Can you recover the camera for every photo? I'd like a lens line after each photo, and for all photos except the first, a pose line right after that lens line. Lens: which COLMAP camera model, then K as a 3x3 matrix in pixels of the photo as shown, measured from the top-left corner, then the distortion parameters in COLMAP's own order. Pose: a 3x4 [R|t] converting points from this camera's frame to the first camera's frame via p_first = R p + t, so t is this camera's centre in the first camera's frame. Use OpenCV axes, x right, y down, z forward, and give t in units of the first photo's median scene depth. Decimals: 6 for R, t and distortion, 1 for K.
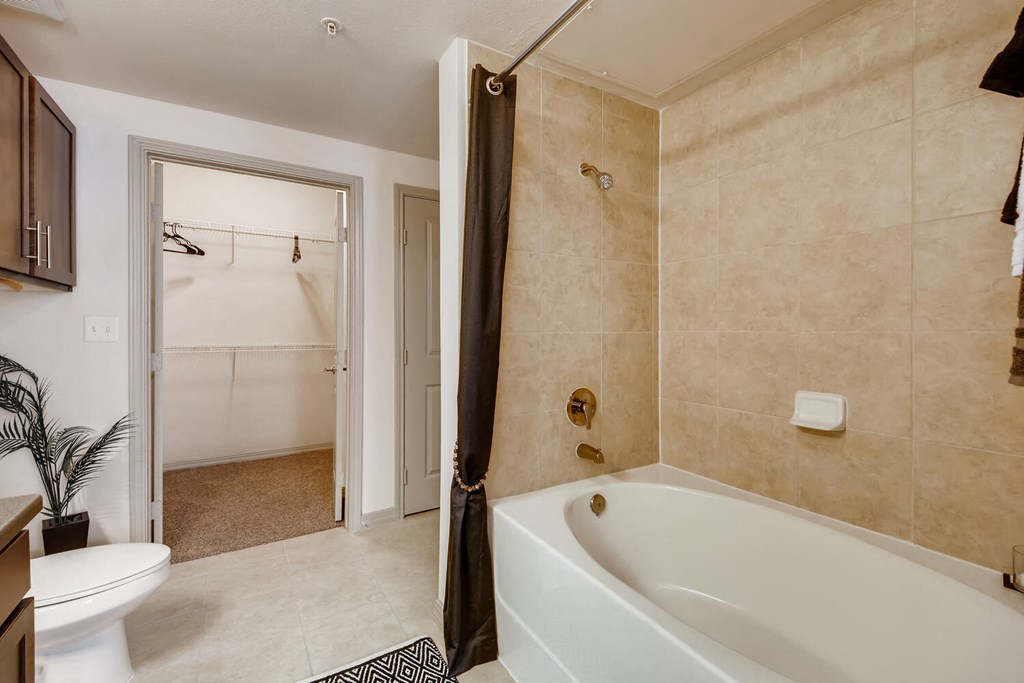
lens RADIAL K [[470.5, 0, 512.4], [0, 470.5, 330.0], [0, 0, 1]] dist [-0.000402, -0.000696]
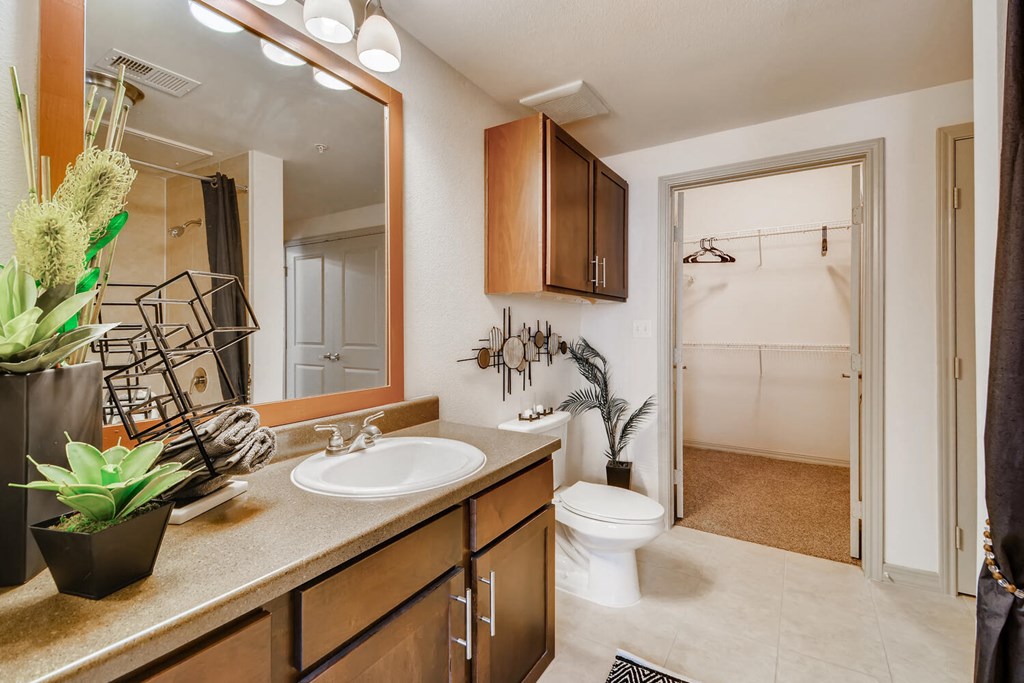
lens RADIAL K [[446.3, 0, 517.9], [0, 446.3, 326.5], [0, 0, 1]] dist [0.034910, -0.019066]
pose [[0.427844, -0.004274, -0.903843, 0.113852], [-0.000484, 0.999988, -0.004958, -0.001646], [0.903853, 0.002559, 0.427836, 0.120256]]
